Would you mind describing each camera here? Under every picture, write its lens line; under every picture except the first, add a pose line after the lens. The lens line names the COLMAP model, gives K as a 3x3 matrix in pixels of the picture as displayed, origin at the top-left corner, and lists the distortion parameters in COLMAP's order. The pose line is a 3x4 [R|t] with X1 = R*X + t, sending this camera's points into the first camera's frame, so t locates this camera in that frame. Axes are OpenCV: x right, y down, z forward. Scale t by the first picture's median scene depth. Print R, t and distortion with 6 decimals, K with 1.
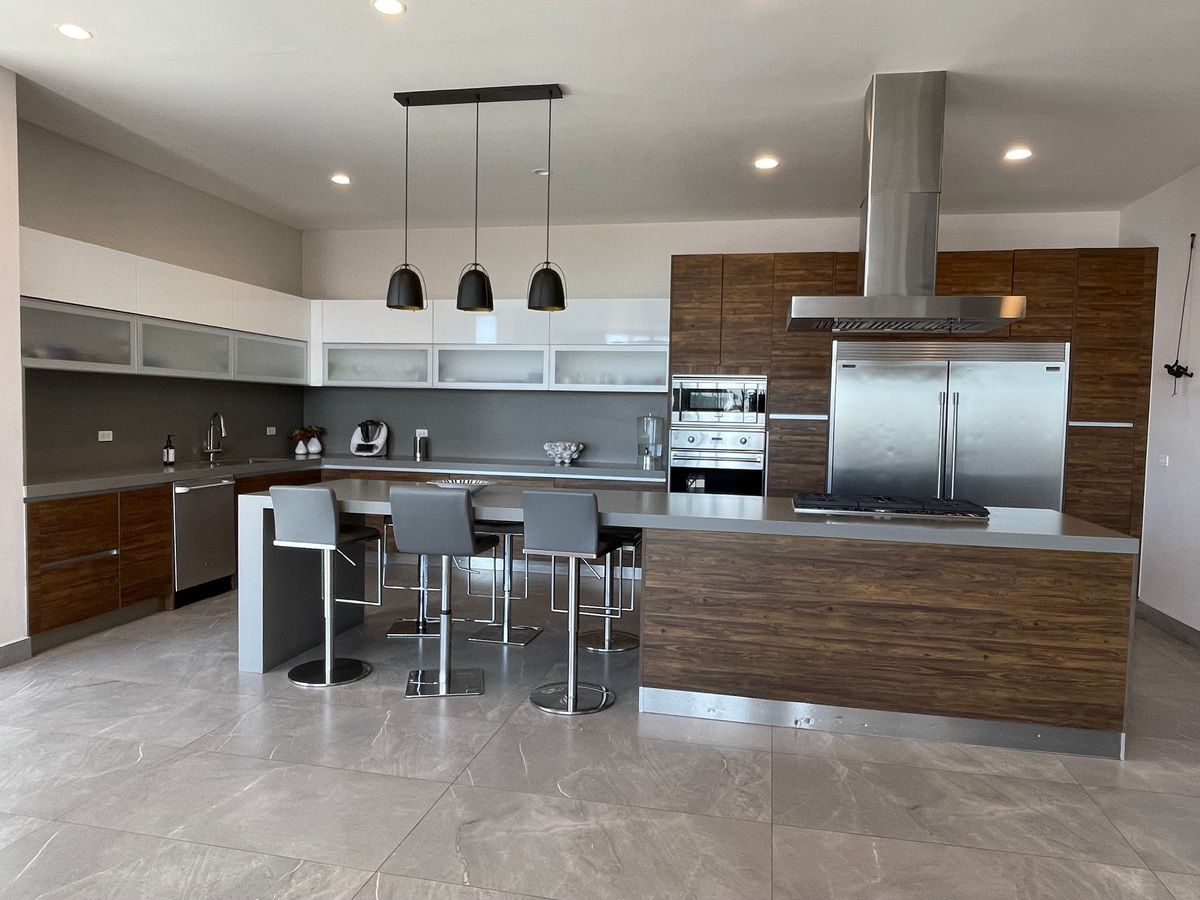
lens RADIAL K [[770.6, 0, 592.0], [0, 770.6, 458.2], [0, 0, 1]] dist [-0.010629, -0.003078]
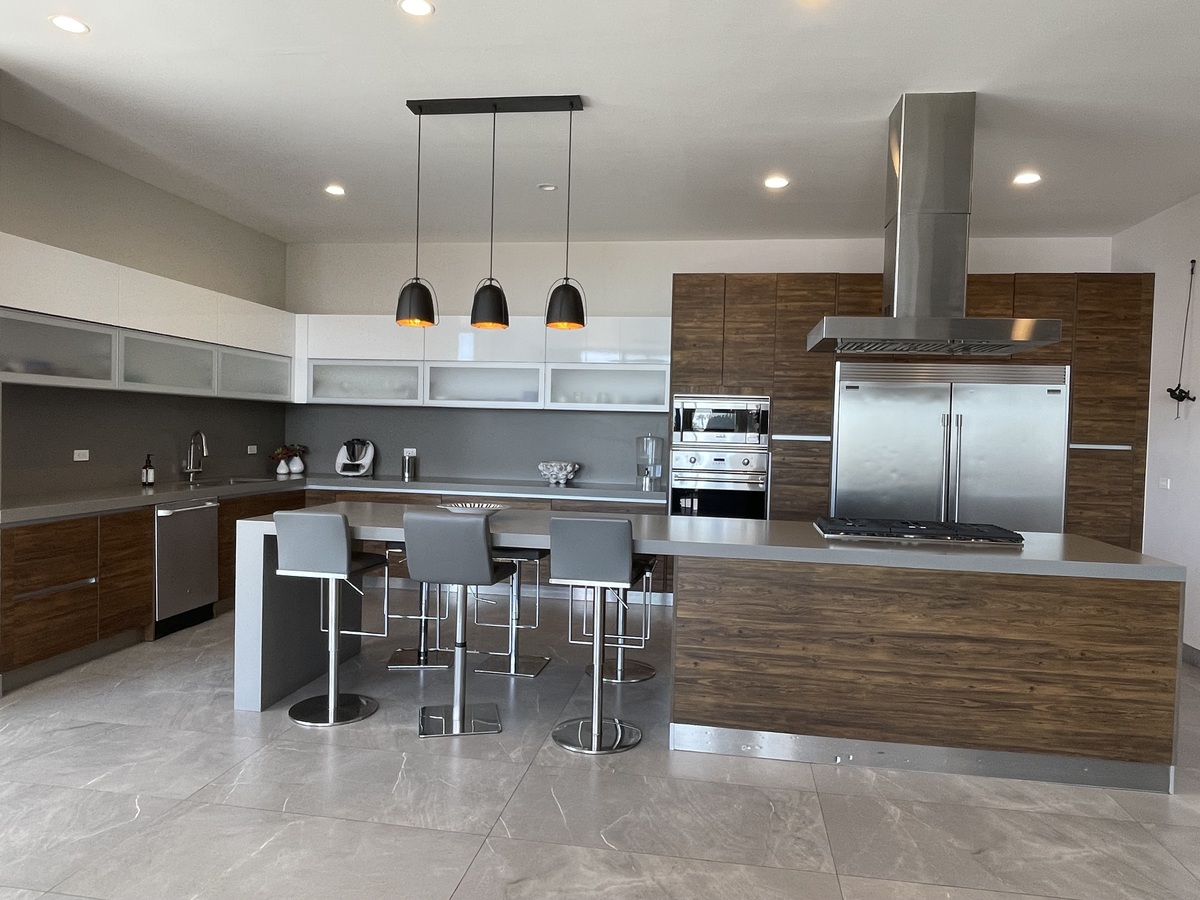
lens RADIAL K [[770.6, 0, 594.3], [0, 770.6, 455.5], [0, 0, 1]] dist [-0.010629, -0.003078]
pose [[0.998711, 0.003701, 0.050613, -0.071156], [-0.002385, 0.999658, -0.026036, -0.007331], [-0.050692, 0.025882, 0.998379, 0.041399]]
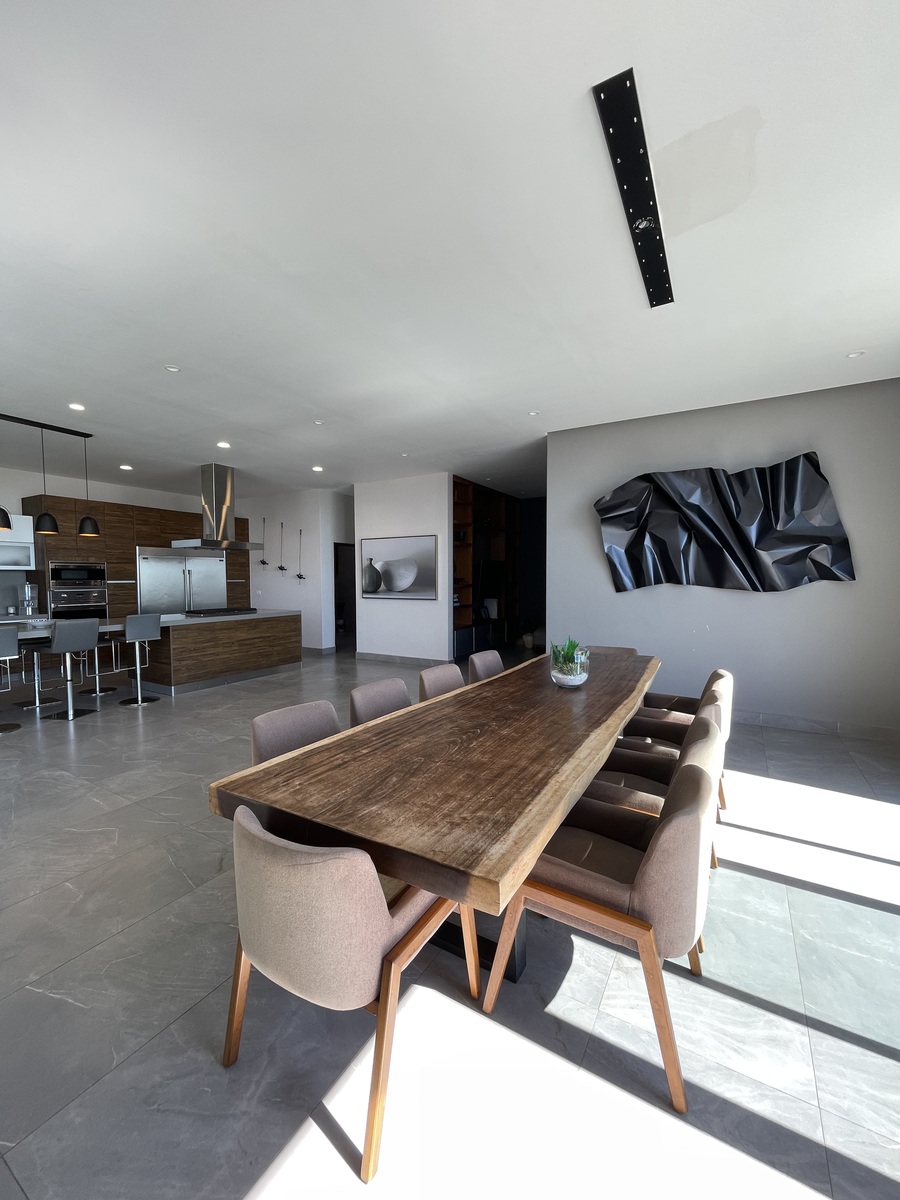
lens RADIAL K [[482.2, 0, 443.8], [0, 482.2, 601.4], [0, 0, 1]] dist [-0.011350, -0.000198]
pose [[0.326784, -0.068639, 0.942603, -1.007558], [0.068518, 0.996455, 0.048806, -0.006605], [-0.942612, 0.048636, 0.330329, -0.365899]]
